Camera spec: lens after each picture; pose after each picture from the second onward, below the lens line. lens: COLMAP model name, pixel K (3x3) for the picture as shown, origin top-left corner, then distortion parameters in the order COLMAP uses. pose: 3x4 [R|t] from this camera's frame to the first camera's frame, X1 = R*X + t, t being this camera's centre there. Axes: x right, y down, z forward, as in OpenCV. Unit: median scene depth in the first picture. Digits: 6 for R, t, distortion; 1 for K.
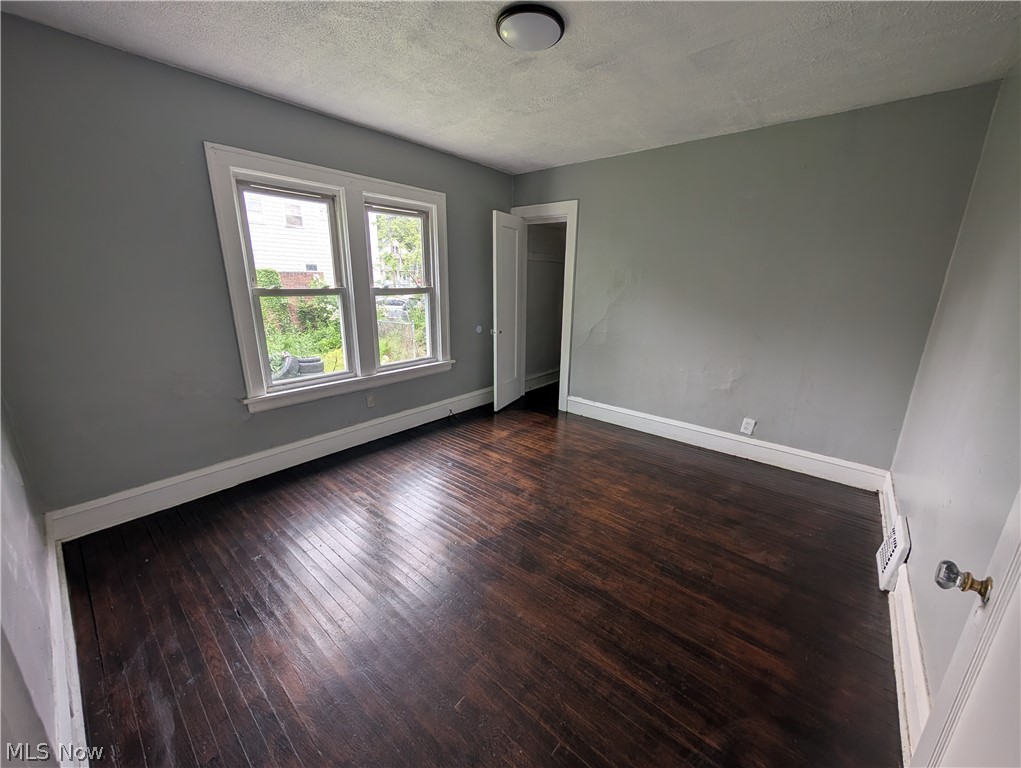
lens RADIAL K [[388.4, 0, 512.7], [0, 388.4, 385.8], [0, 0, 1]] dist [0.000627, -0.000031]
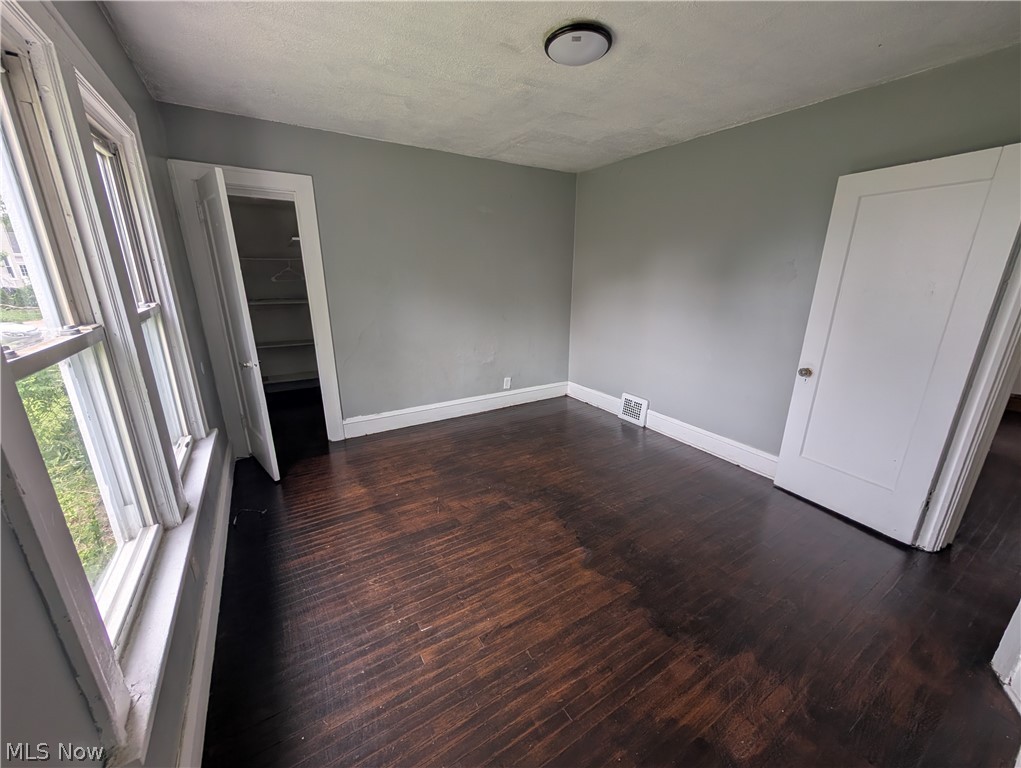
lens RADIAL K [[388.4, 0, 512.7], [0, 388.4, 385.8], [0, 0, 1]] dist [0.000627, -0.000031]
pose [[0.317060, -0.281697, 0.905605, -0.589593], [0.249784, 0.945961, 0.206798, -0.154974], [-0.914921, 0.160638, 0.370290, 0.450968]]
